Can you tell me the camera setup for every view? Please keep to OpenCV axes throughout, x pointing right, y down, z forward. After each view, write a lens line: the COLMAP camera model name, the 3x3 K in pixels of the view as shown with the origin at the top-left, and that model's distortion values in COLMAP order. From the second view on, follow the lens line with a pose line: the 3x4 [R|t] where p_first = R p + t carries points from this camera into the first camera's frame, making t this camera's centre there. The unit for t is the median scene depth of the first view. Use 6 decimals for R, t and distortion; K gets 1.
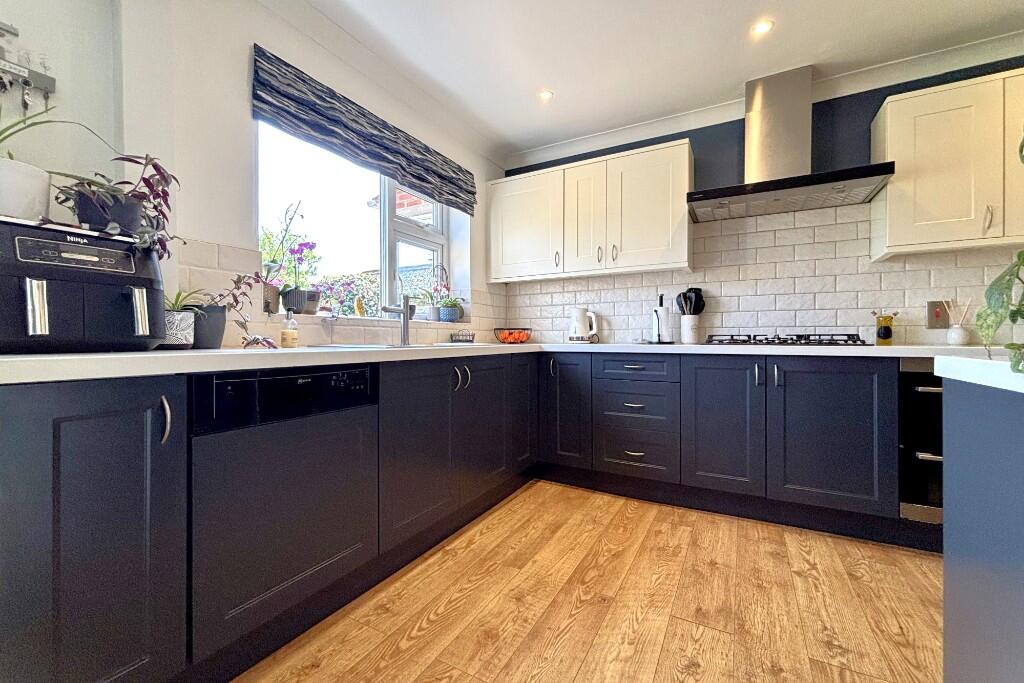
lens RADIAL K [[421.8, 0, 512.0], [0, 421.8, 341.5], [0, 0, 1]] dist [0.015104, 0.000275]
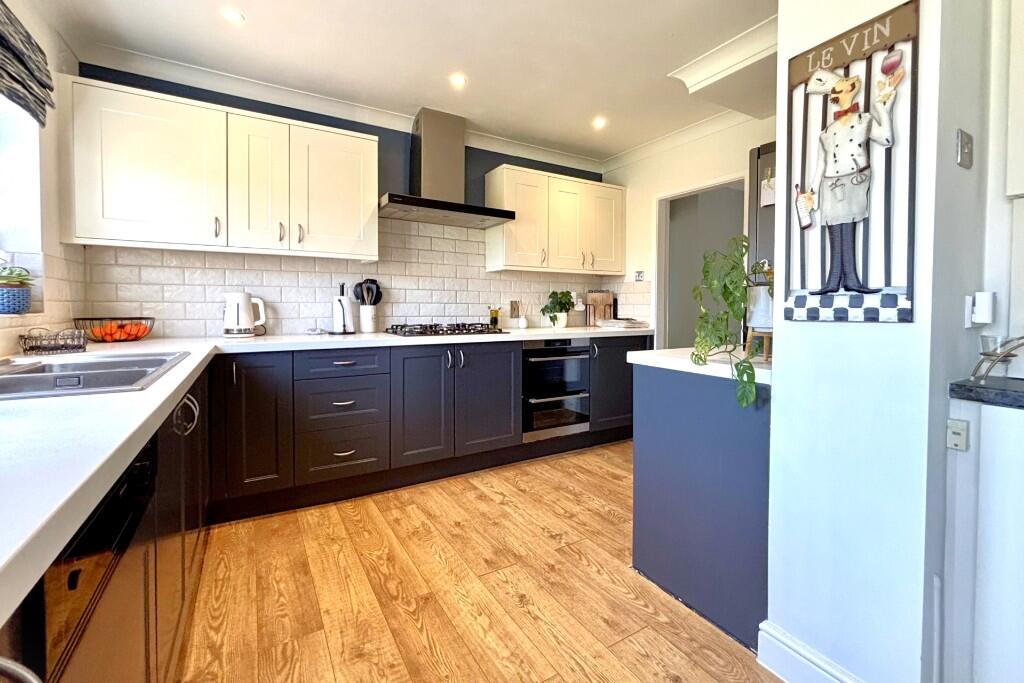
lens RADIAL K [[438.5, 0, 511.4], [0, 438.5, 314.8], [0, 0, 1]] dist [0.012298, 0.000189]
pose [[0.509445, -0.012887, 0.860407, -0.412894], [-0.001450, 0.999874, 0.015834, -0.071011], [-0.860502, -0.009314, 0.509362, 0.194481]]
